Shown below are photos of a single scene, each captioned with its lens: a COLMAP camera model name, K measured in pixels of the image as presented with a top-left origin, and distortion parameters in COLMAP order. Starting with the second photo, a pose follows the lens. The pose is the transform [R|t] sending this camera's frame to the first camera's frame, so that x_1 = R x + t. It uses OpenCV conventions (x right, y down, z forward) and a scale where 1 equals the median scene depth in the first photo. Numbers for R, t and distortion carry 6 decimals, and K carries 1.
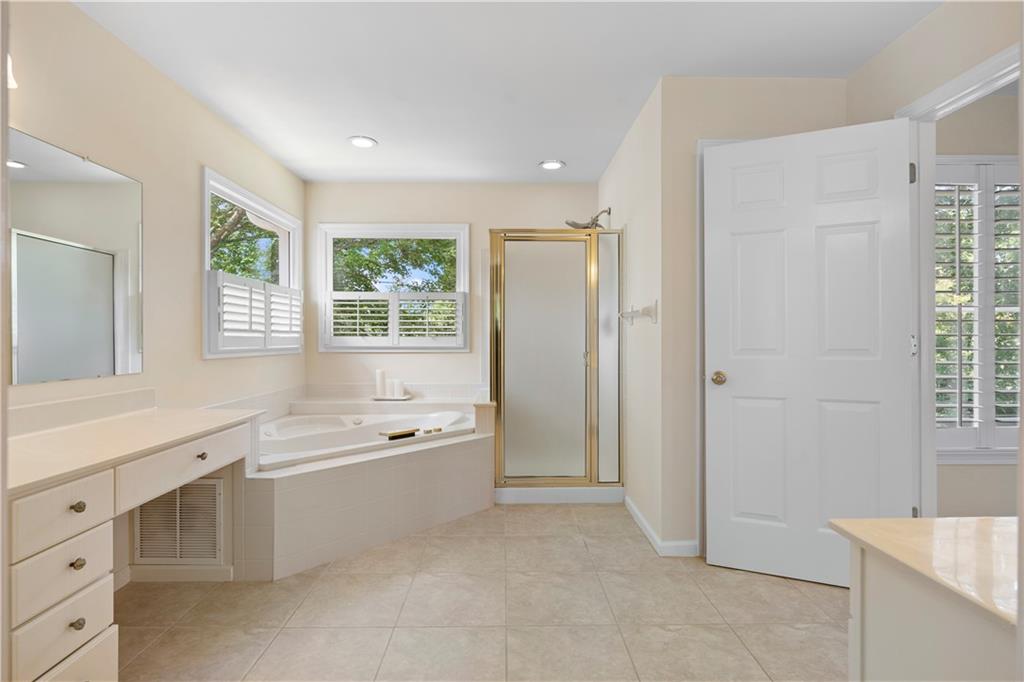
lens RADIAL K [[484.2, 0, 510.3], [0, 484.2, 338.9], [0, 0, 1]] dist [-0.001924, -0.000095]
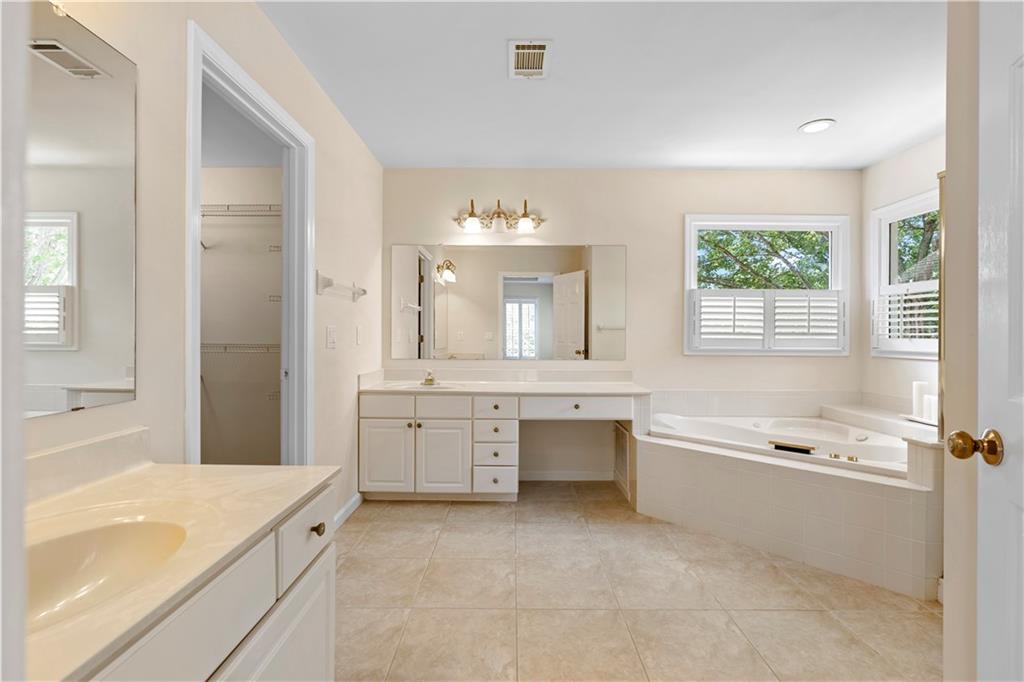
lens RADIAL K [[464.2, 0, 509.3], [0, 464.2, 338.2], [0, 0, 1]] dist [-0.011426, 0.005253]
pose [[-0.019237, 0.003067, -0.999810, 0.683183], [-0.007423, 0.999967, 0.003211, -0.005368], [0.999787, 0.007483, -0.019213, 0.516309]]
